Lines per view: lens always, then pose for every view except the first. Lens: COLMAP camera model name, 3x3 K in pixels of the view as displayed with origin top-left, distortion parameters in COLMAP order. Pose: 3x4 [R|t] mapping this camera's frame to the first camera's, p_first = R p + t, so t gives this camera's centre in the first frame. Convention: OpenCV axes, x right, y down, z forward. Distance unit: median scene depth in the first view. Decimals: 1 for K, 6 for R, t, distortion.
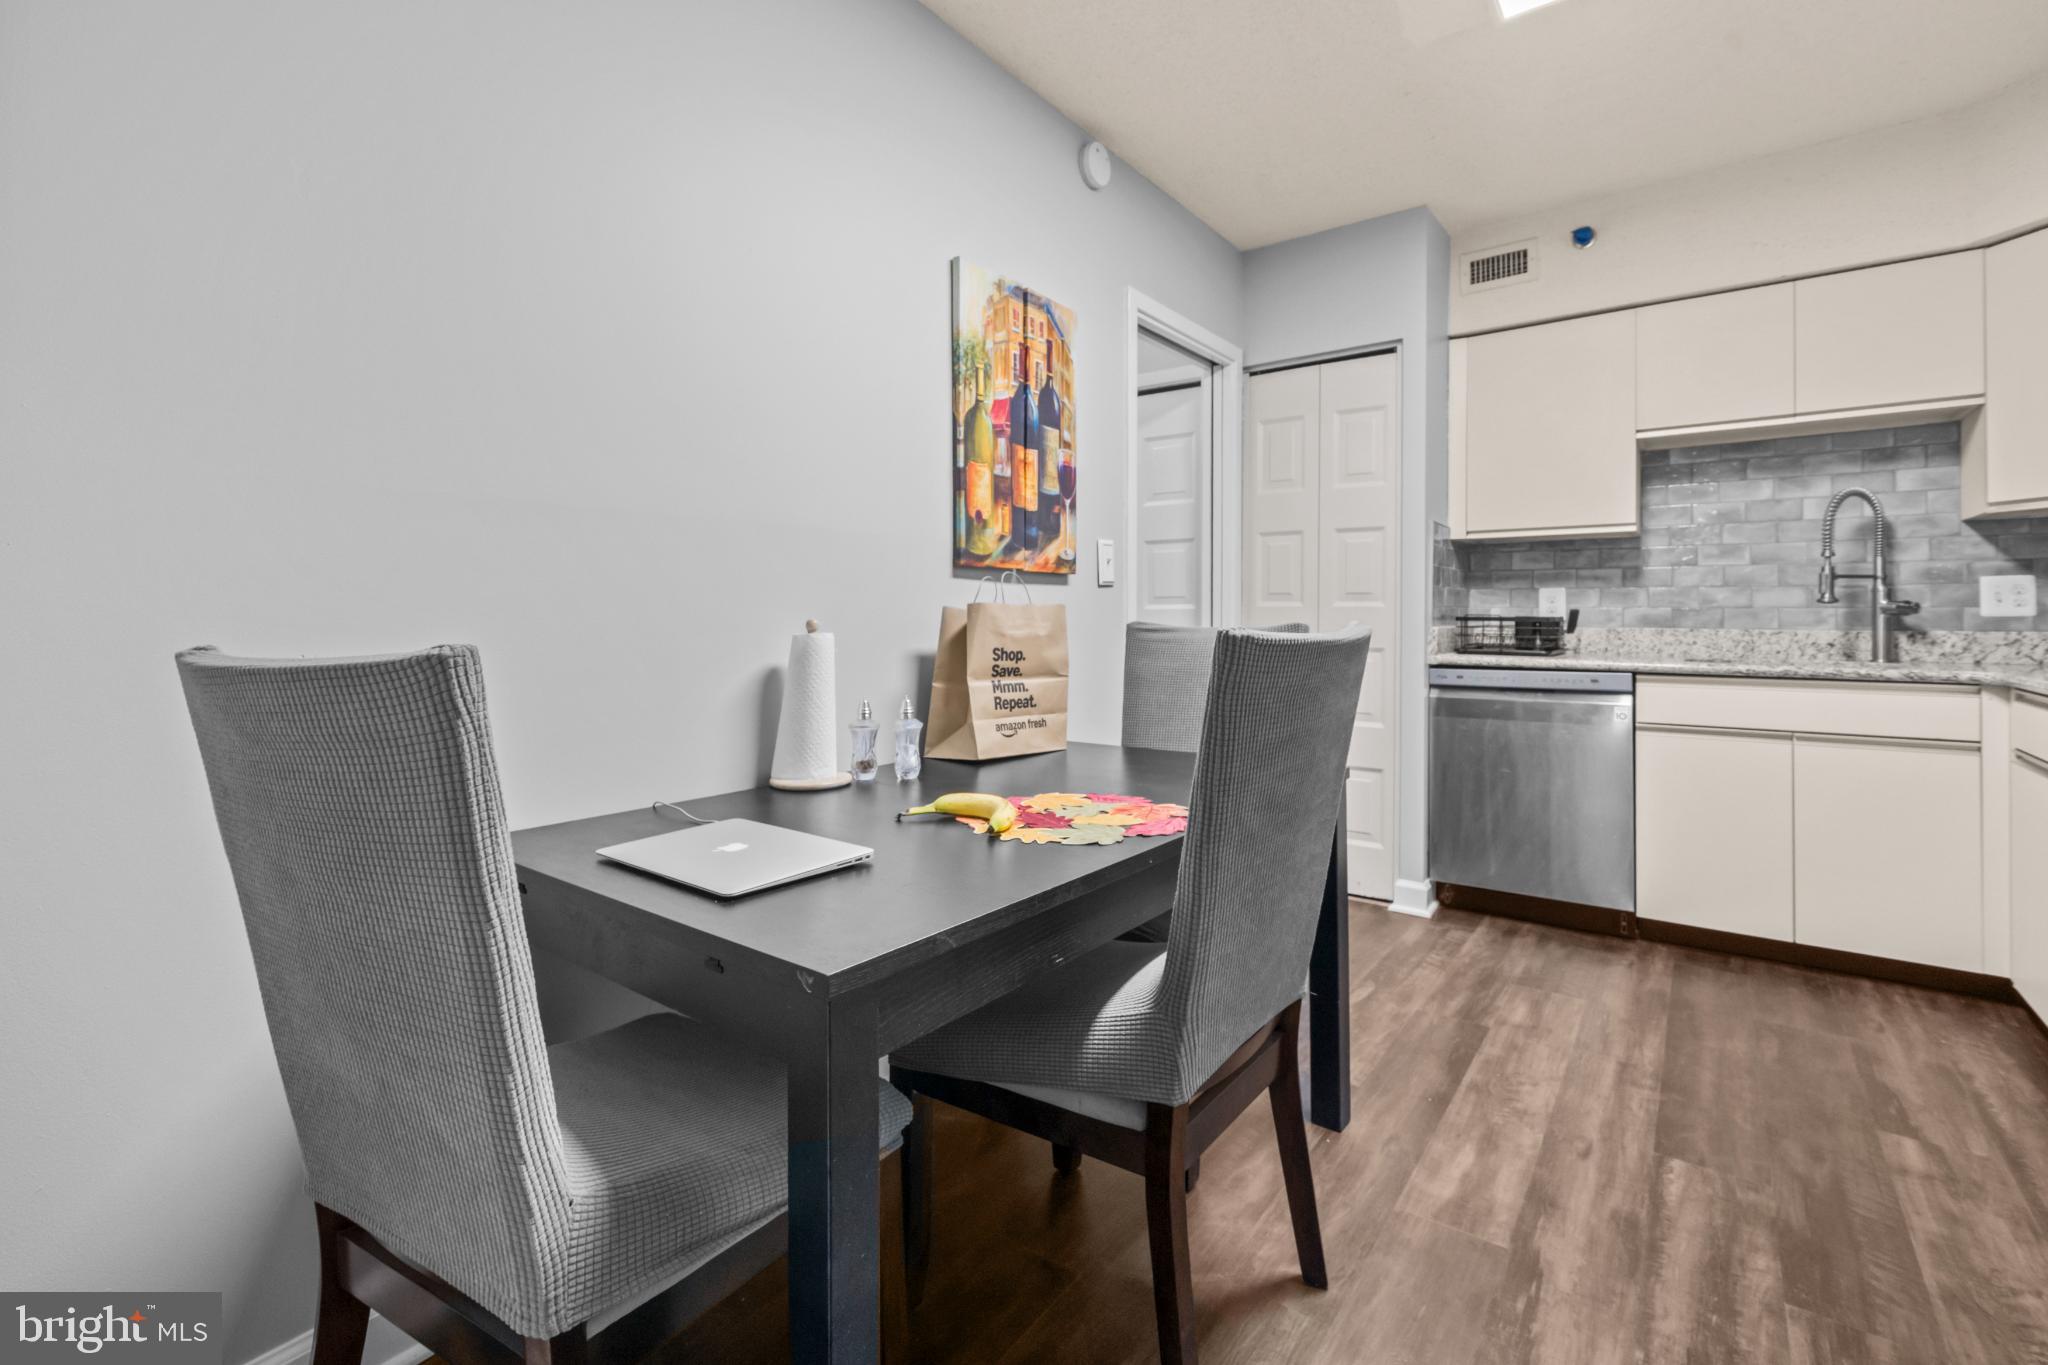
lens RADIAL K [[891.0, 0, 1013.1], [0, 891.0, 613.6], [0, 0, 1]] dist [-0.001719, -0.000204]
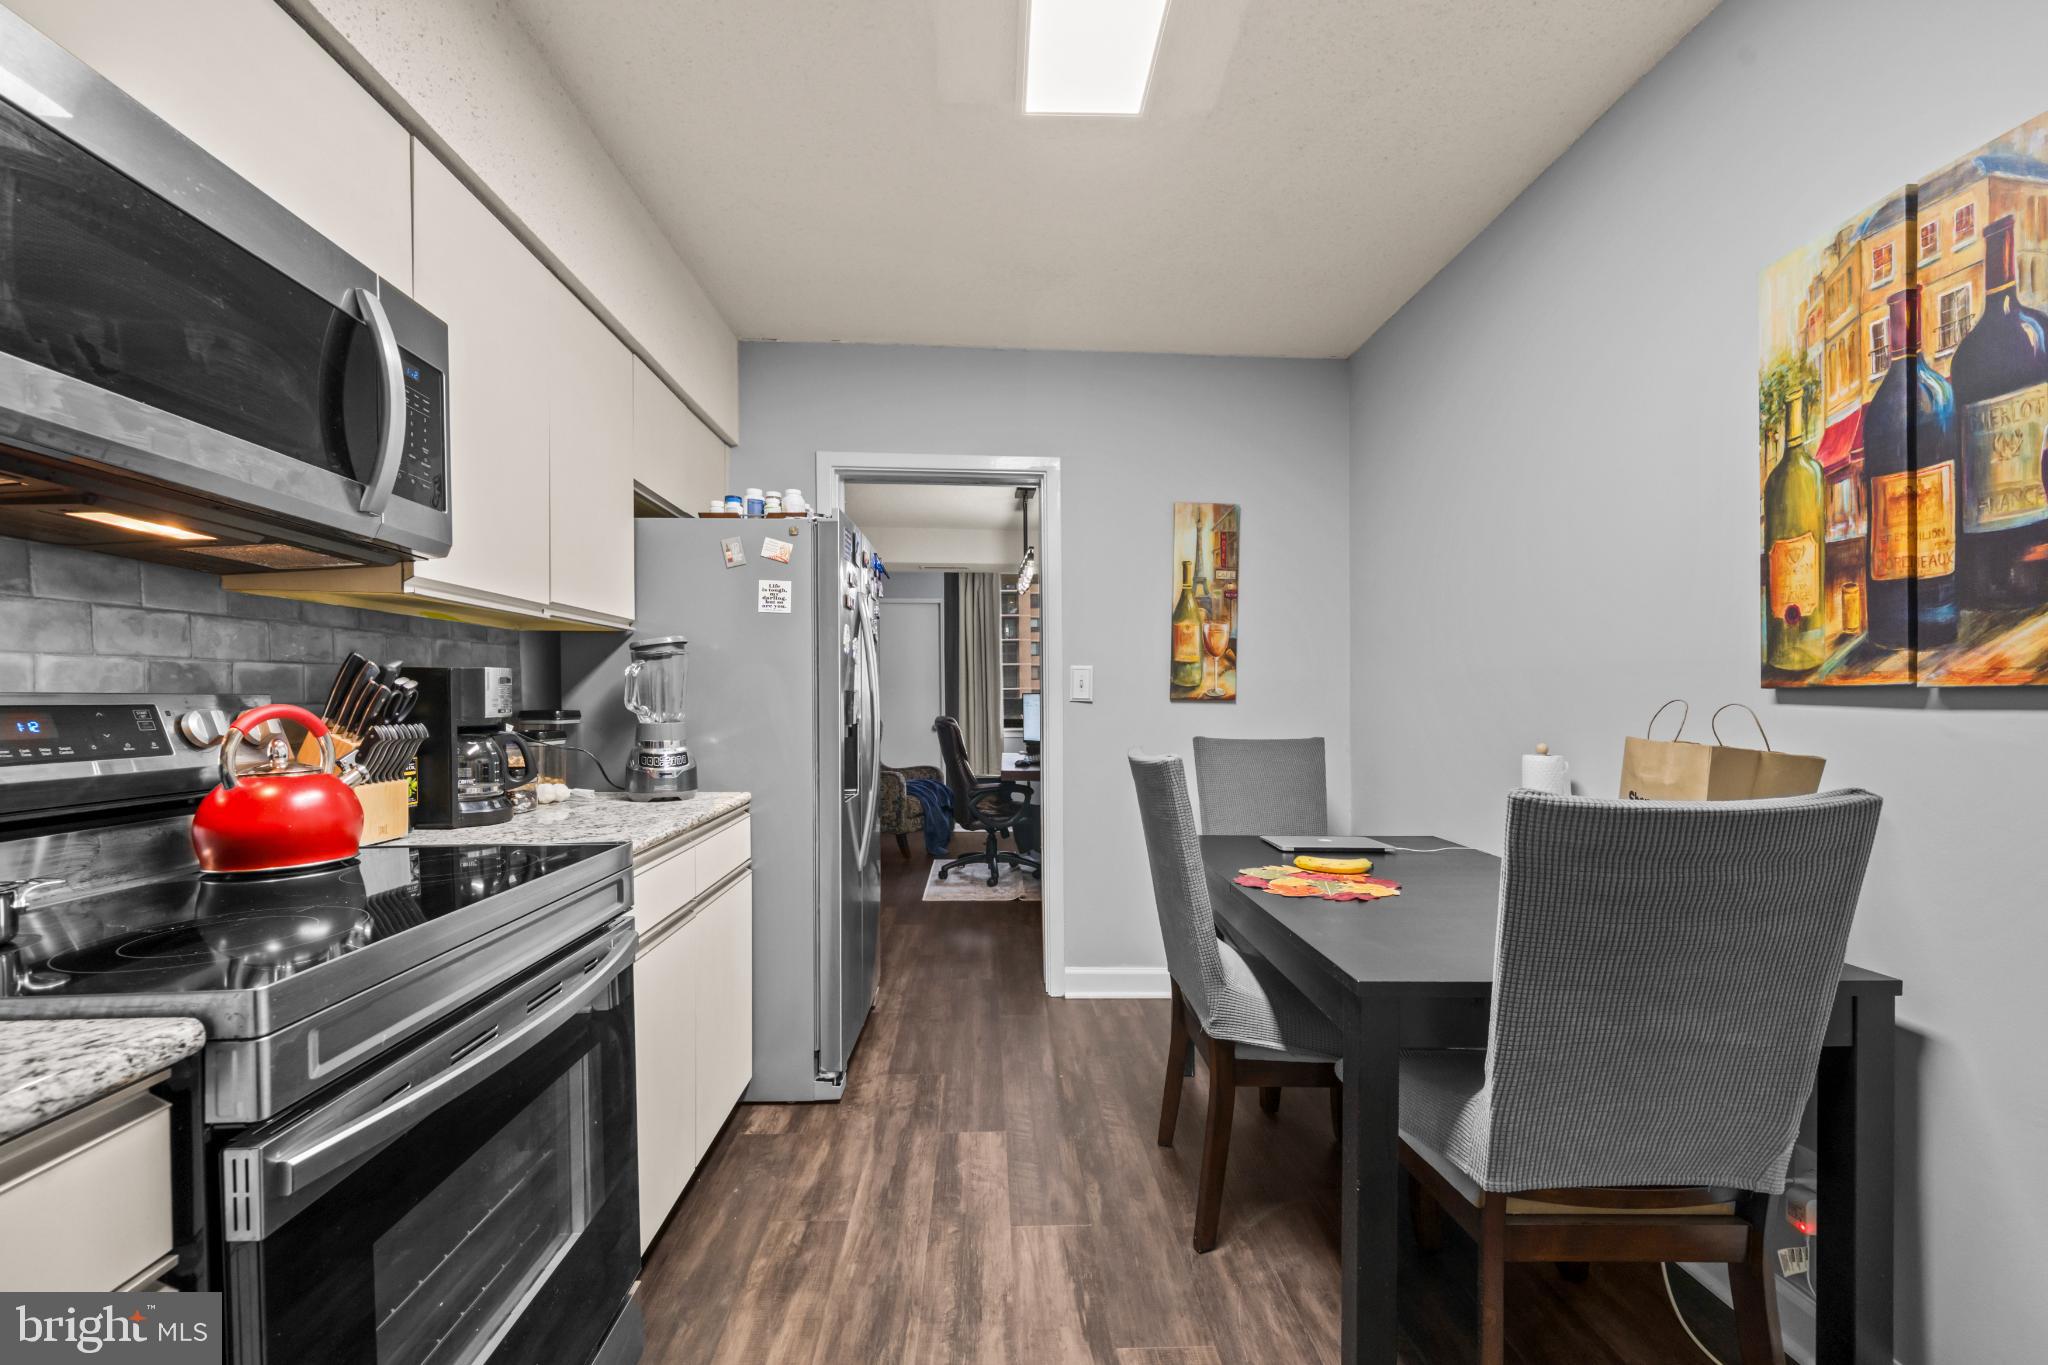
lens RADIAL K [[840.4, 0, 1017.8], [0, 840.4, 713.2], [0, 0, 1]] dist [-0.001341, -0.000071]
pose [[-0.764899, 0.014349, -0.643991, 0.652580], [0.005538, 0.999861, 0.015700, -0.035561], [0.644127, 0.008443, -0.764872, 0.857469]]
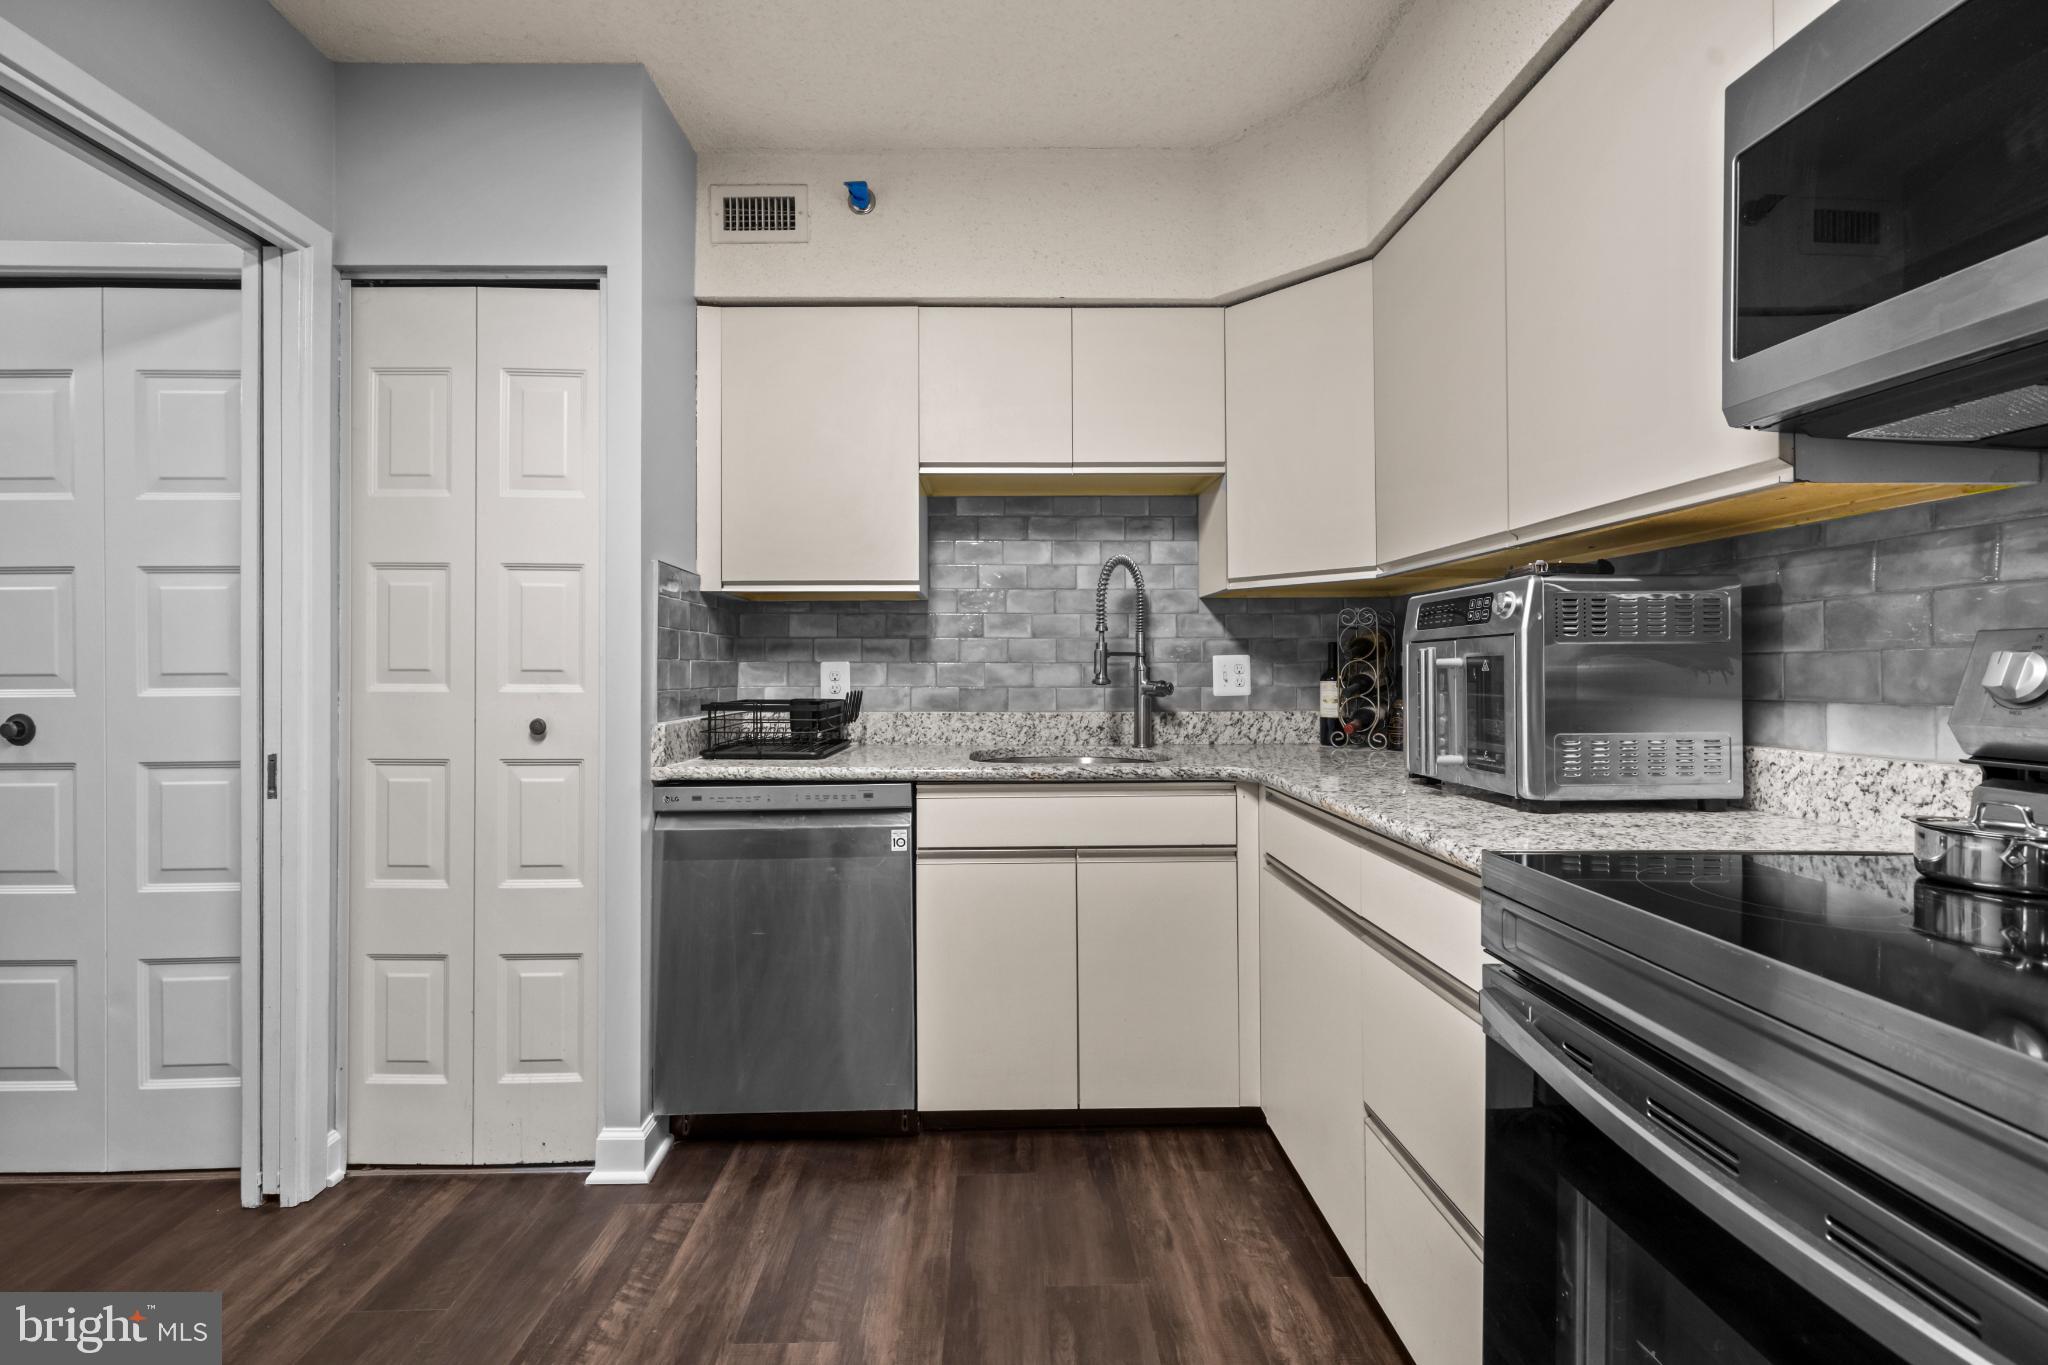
lens RADIAL K [[866.2, 0, 1013.5], [0, 866.2, 666.5], [0, 0, 1]] dist [-0.000655, 0.000000]
pose [[0.776002, -0.000820, 0.630730, 0.307307], [0.003467, 0.999990, -0.002966, -0.026846], [-0.630721, 0.004488, 0.775996, 0.387897]]
